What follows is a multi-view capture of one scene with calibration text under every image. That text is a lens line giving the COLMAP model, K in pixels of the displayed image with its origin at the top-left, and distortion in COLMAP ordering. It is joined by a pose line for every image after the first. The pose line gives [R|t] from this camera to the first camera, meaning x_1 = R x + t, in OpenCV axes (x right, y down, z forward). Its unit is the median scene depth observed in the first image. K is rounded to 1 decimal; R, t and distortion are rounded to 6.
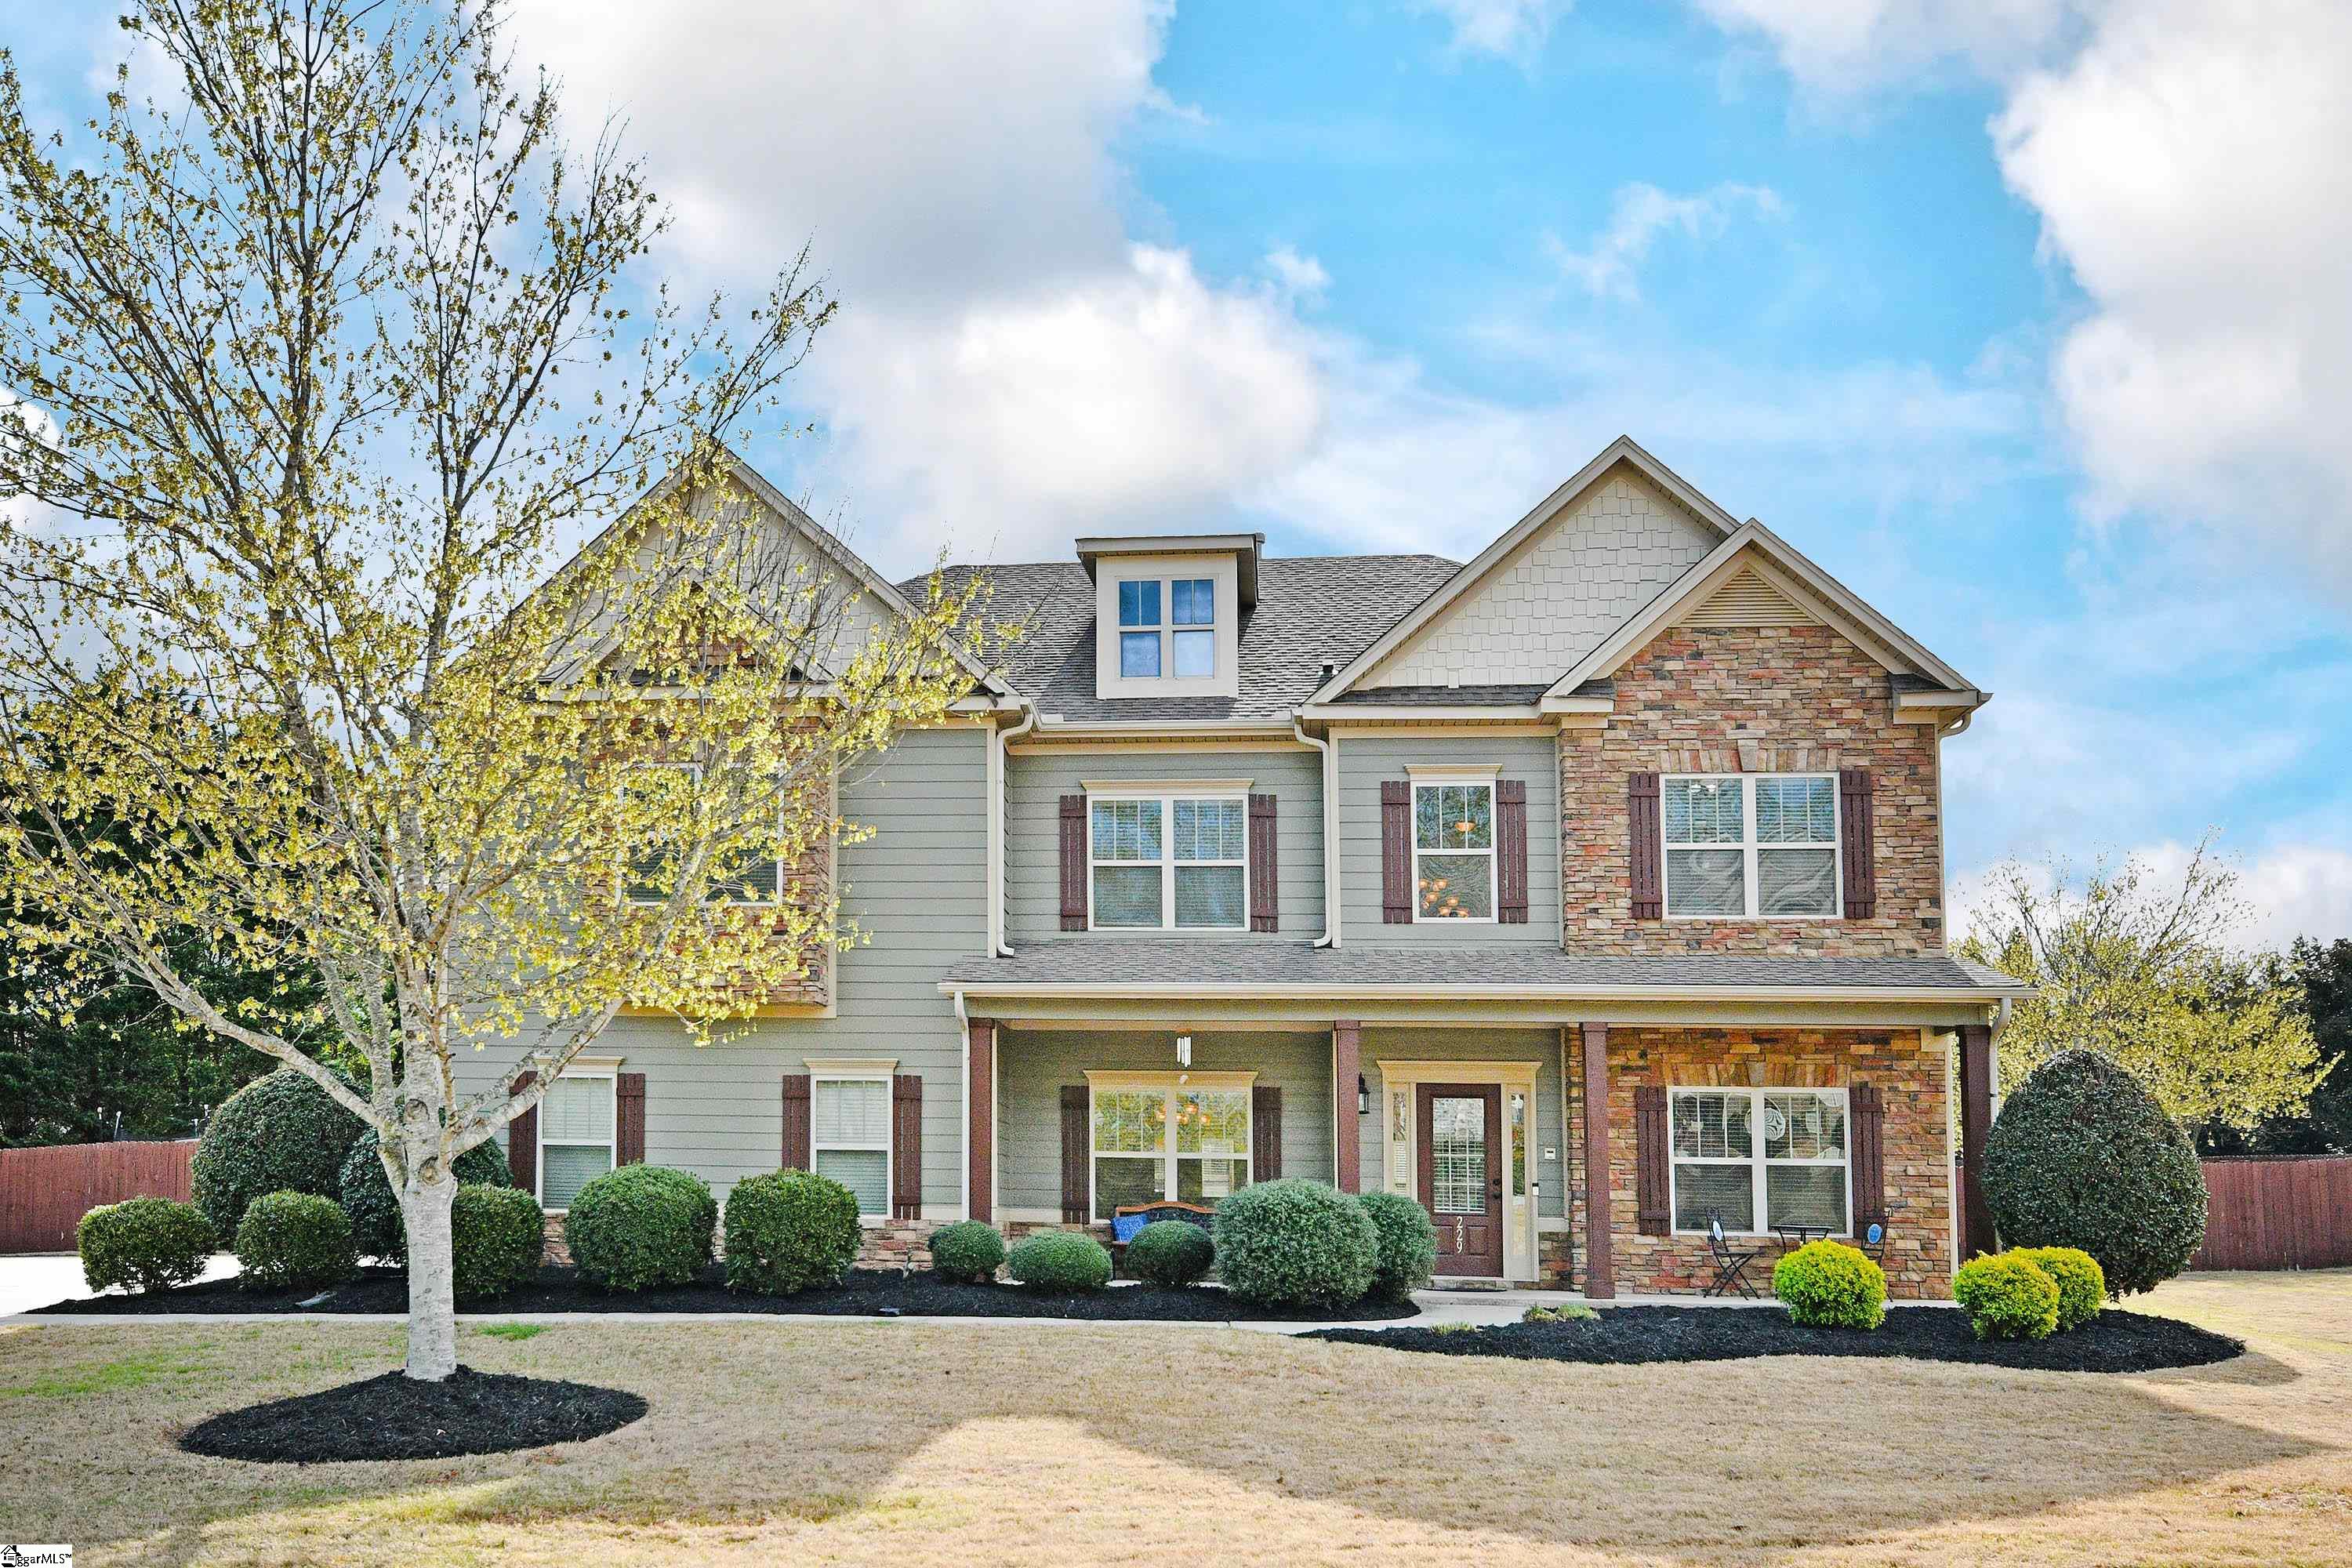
lens RADIAL K [[2297.4, 0, 1177.3], [0, 2297.4, 786.4], [0, 0, 1]] dist [-0.010072, 0.000000]
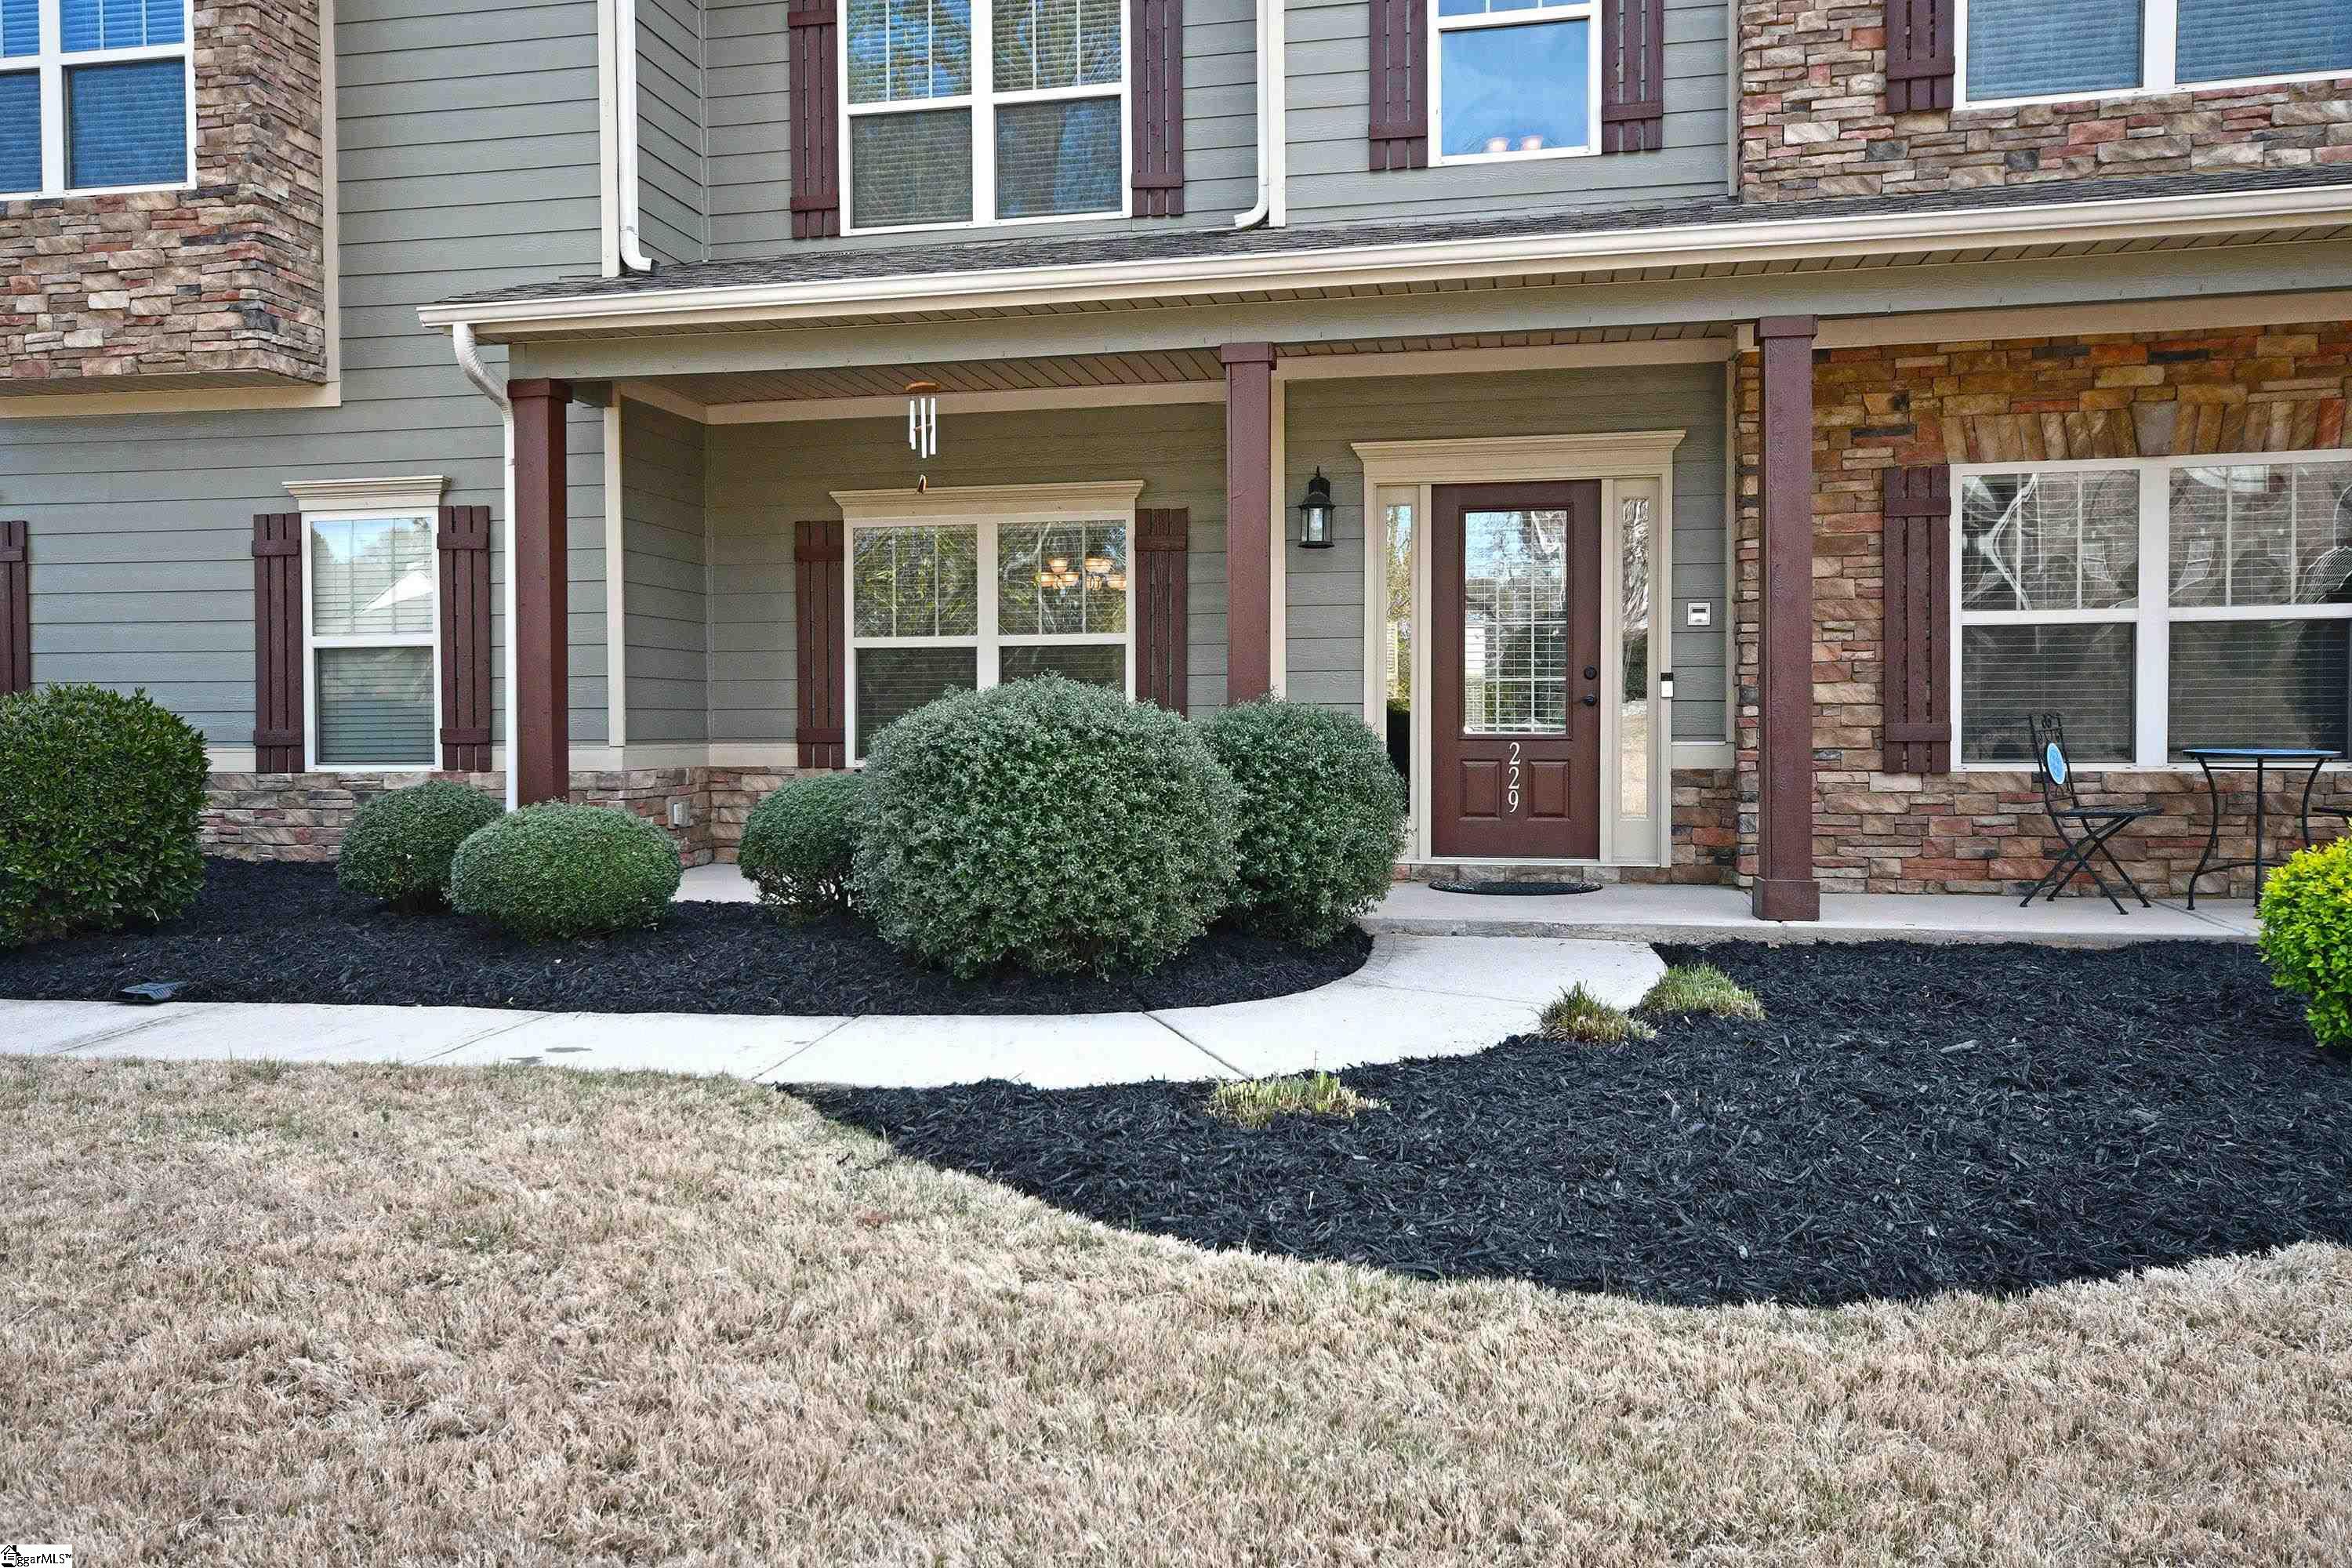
lens RADIAL K [[2026.4, 0, 1173.2], [0, 2026.4, 780.2], [0, 0, 1]] dist [0.016673, 0.024604]
pose [[0.988094, -0.019332, -0.152629, 0.116457], [0.051956, 0.975720, 0.212769, 0.095868], [0.144810, -0.218165, 0.965108, 0.552701]]
